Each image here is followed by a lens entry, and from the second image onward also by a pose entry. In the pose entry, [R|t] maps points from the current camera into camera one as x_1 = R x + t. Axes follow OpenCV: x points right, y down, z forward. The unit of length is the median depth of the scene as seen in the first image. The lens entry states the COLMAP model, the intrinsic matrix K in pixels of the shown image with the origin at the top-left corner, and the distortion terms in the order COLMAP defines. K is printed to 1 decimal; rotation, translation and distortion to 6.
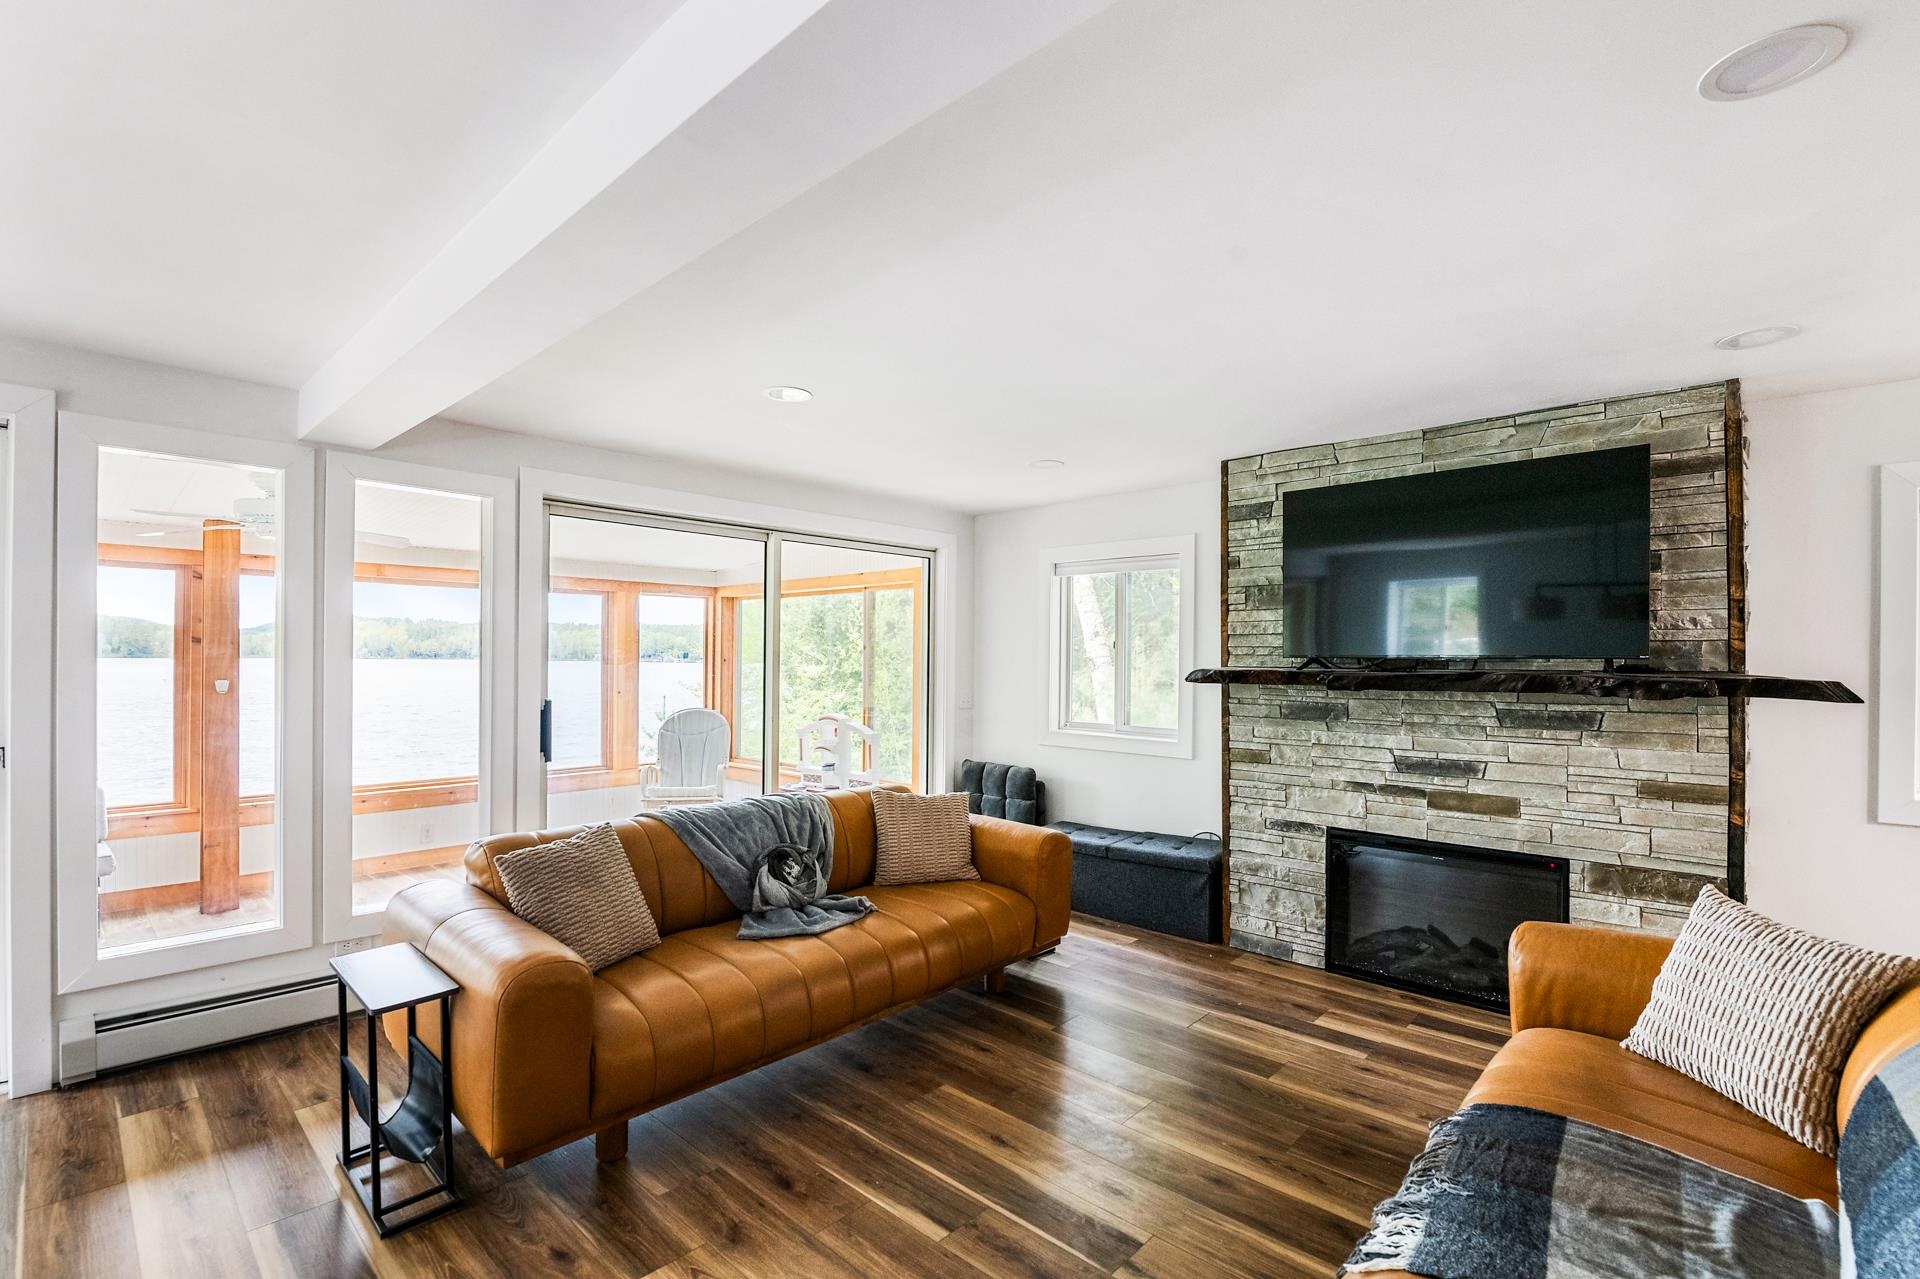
lens RADIAL K [[864.5, 0, 967.5], [0, 864.5, 663.0], [0, 0, 1]] dist [-0.003306, -0.004388]
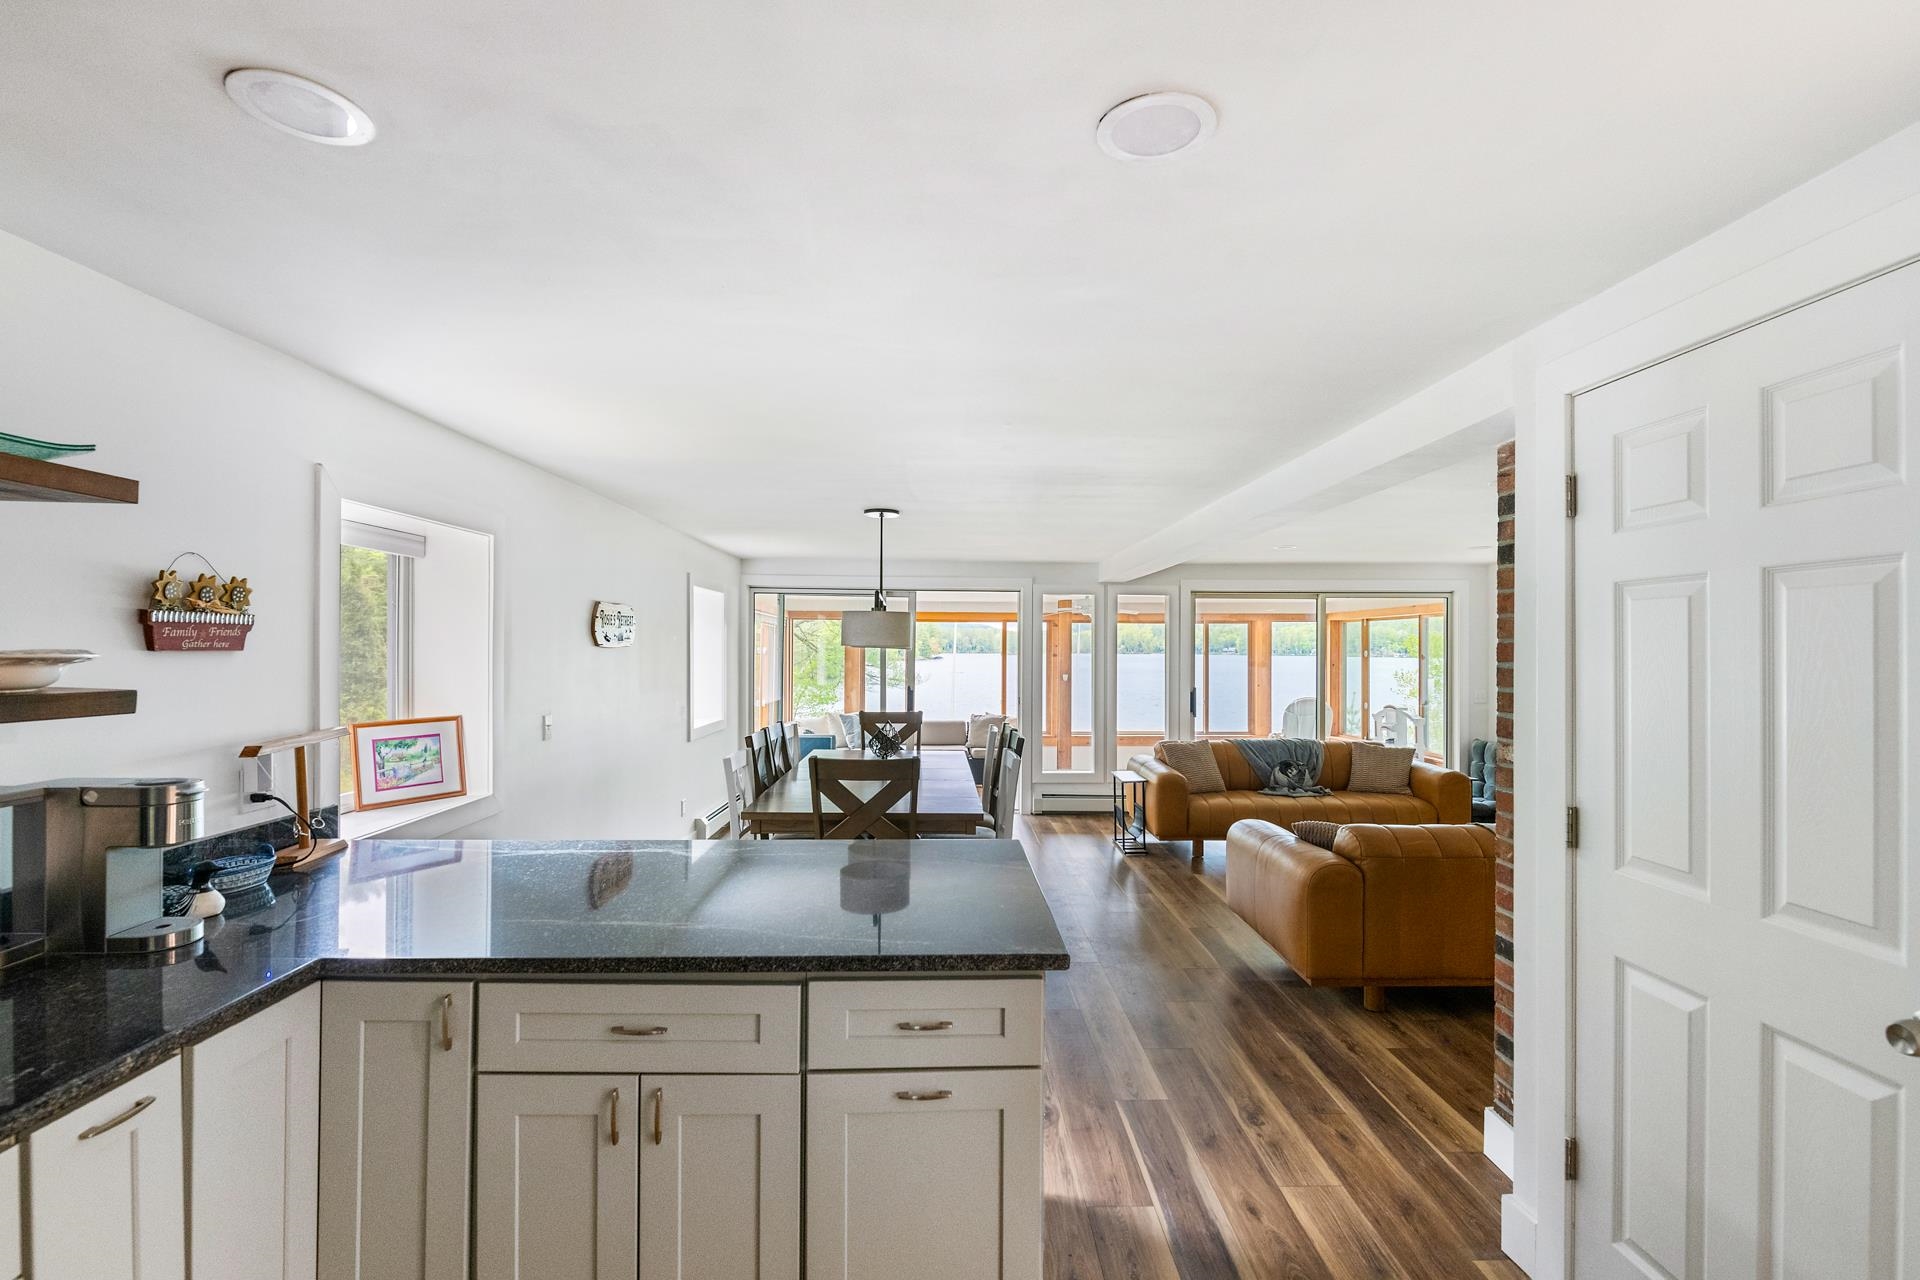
lens RADIAL K [[864.5, 0, 950.6], [0, 864.5, 640.5], [0, 0, 1]] dist [-0.003306, -0.004388]
pose [[0.695628, -0.011478, -0.718310, 0.631772], [-0.003089, 0.999815, -0.018968, -0.030273], [0.718396, 0.015414, 0.695464, -0.914063]]
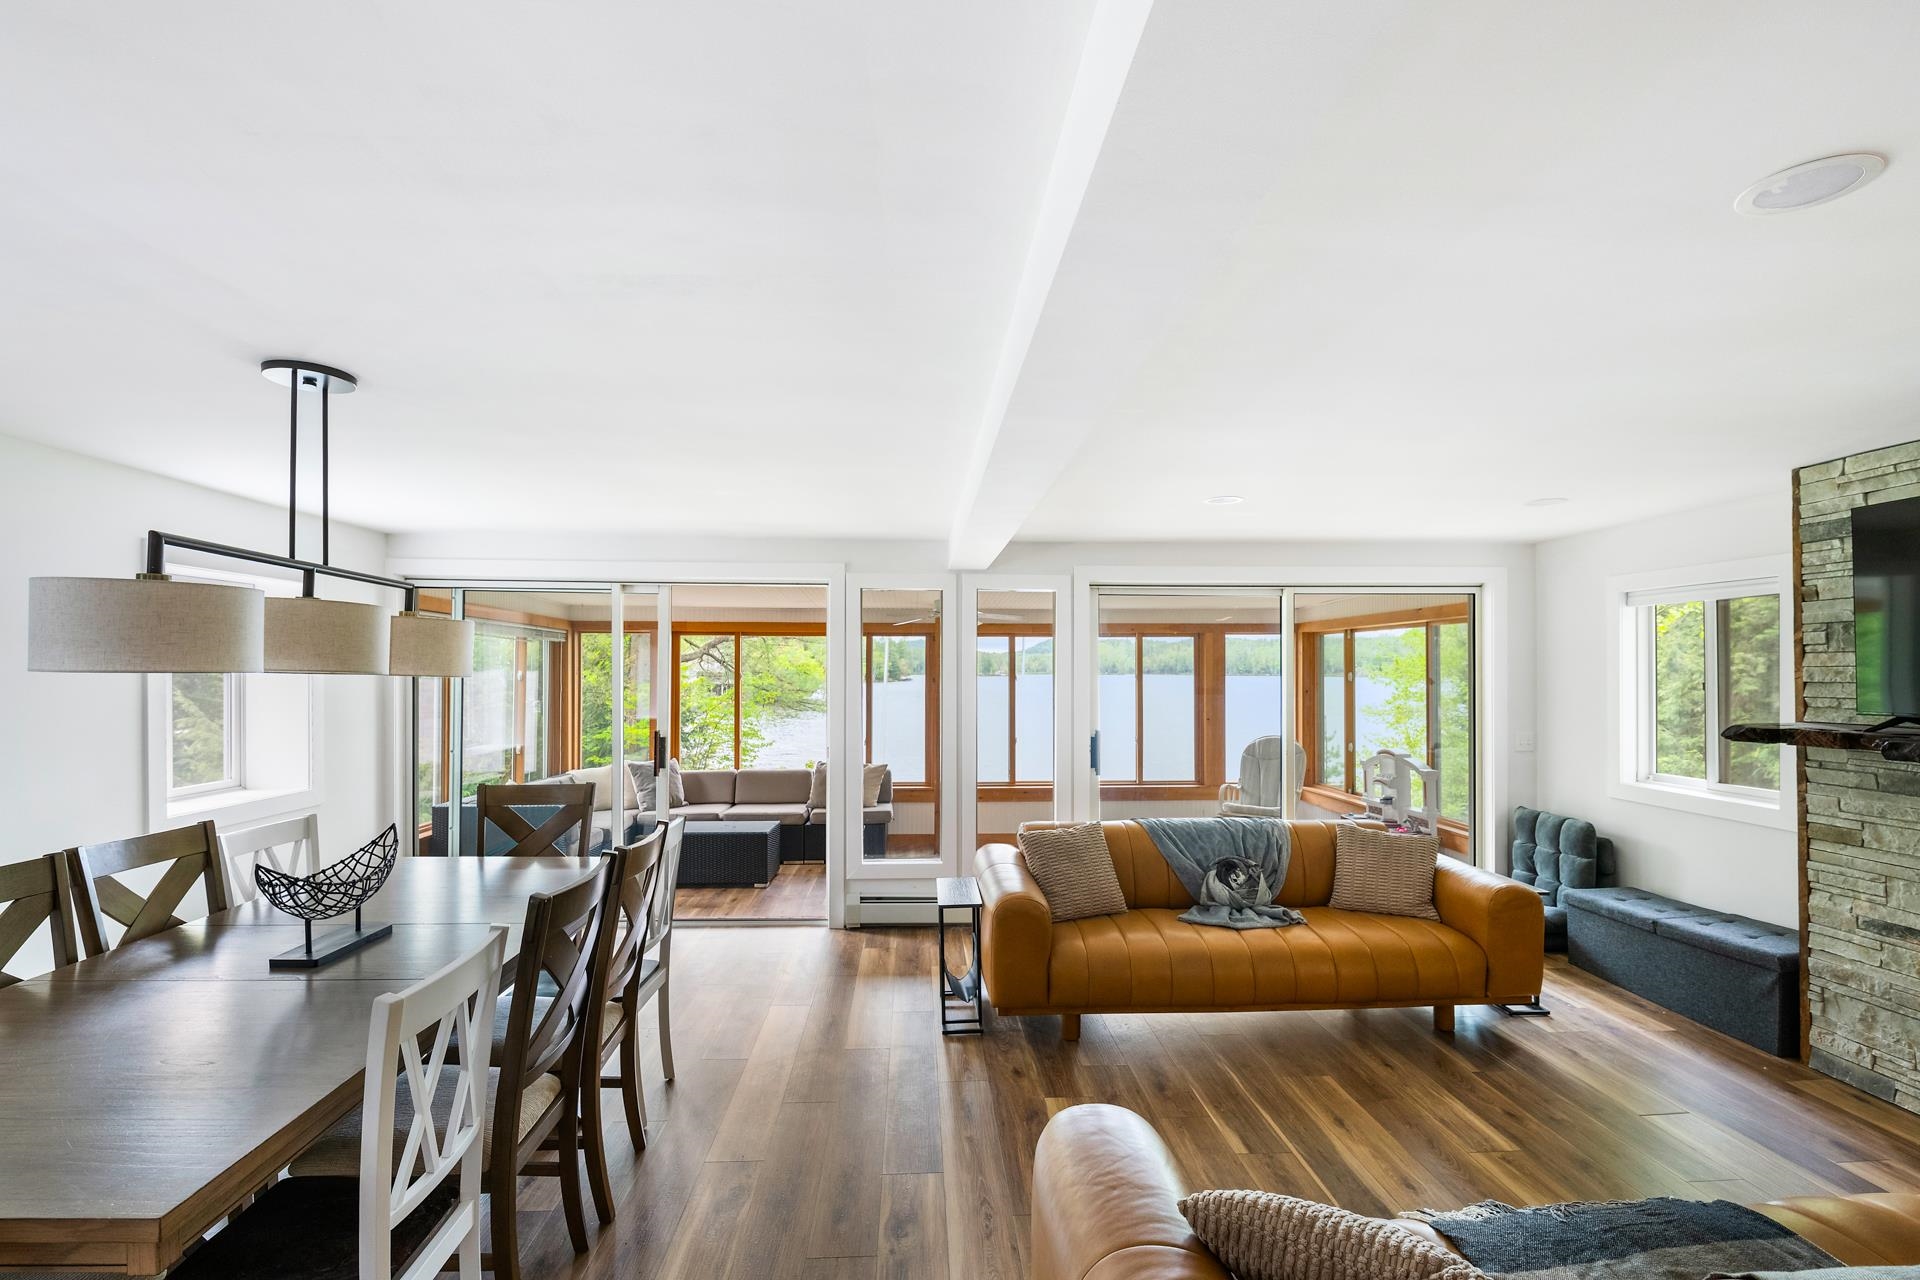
lens RADIAL K [[864.5, 0, 946.0], [0, 864.5, 674.0], [0, 0, 1]] dist [-0.003306, -0.004388]
pose [[0.710275, -0.005823, -0.703900, 0.326637], [0.001854, 0.999978, -0.006401, -0.040520], [0.703921, 0.003241, 0.710270, -0.155339]]
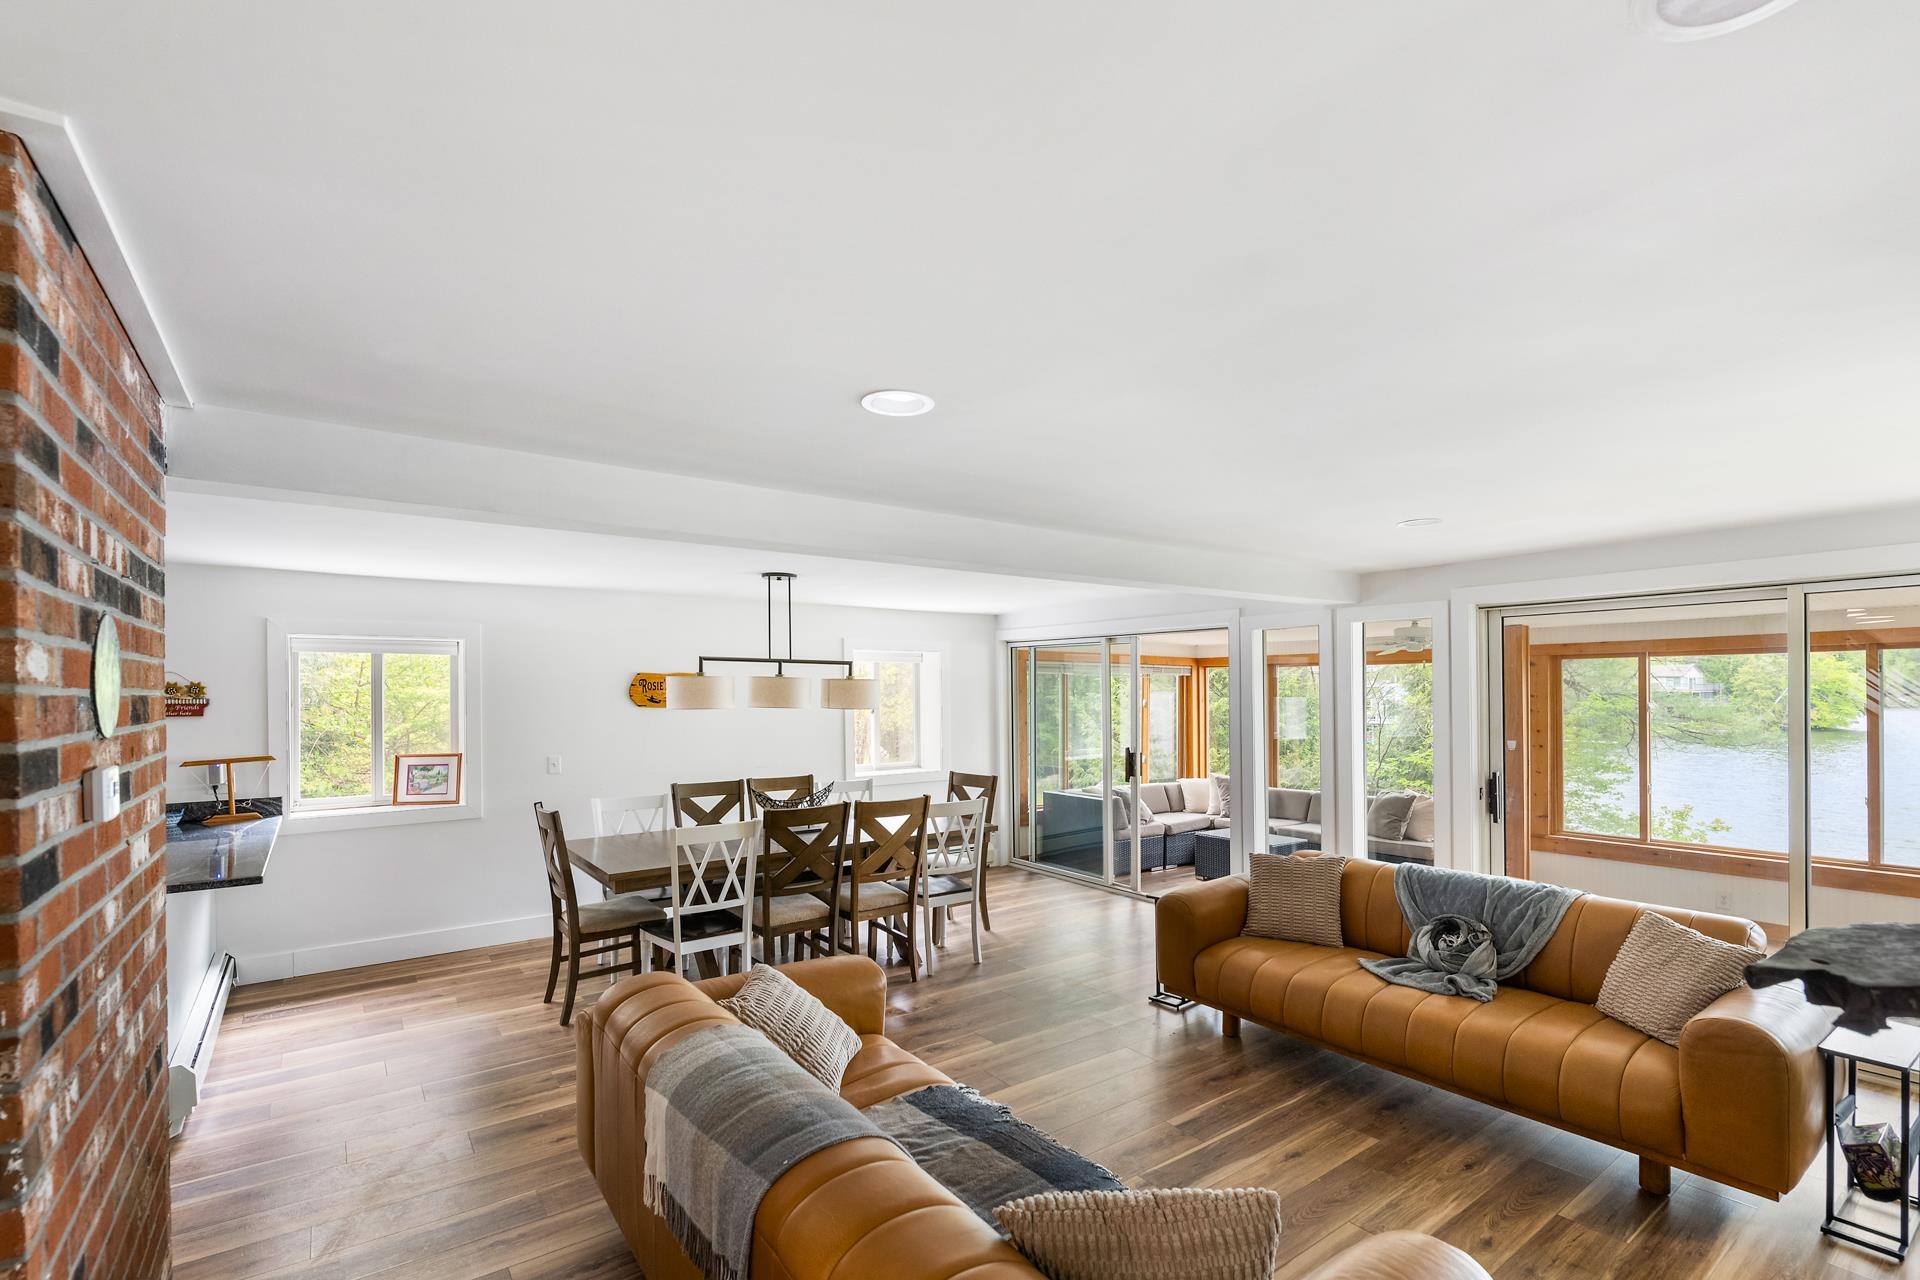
lens RADIAL K [[864.5, 0, 963.0], [0, 864.5, 689.5], [0, 0, 1]] dist [-0.003306, -0.004388]
pose [[-0.193576, -0.012784, -0.981002, 0.883395], [-0.002031, 0.999918, -0.012630, -0.058584], [0.981083, -0.000453, -0.193586, 0.517452]]
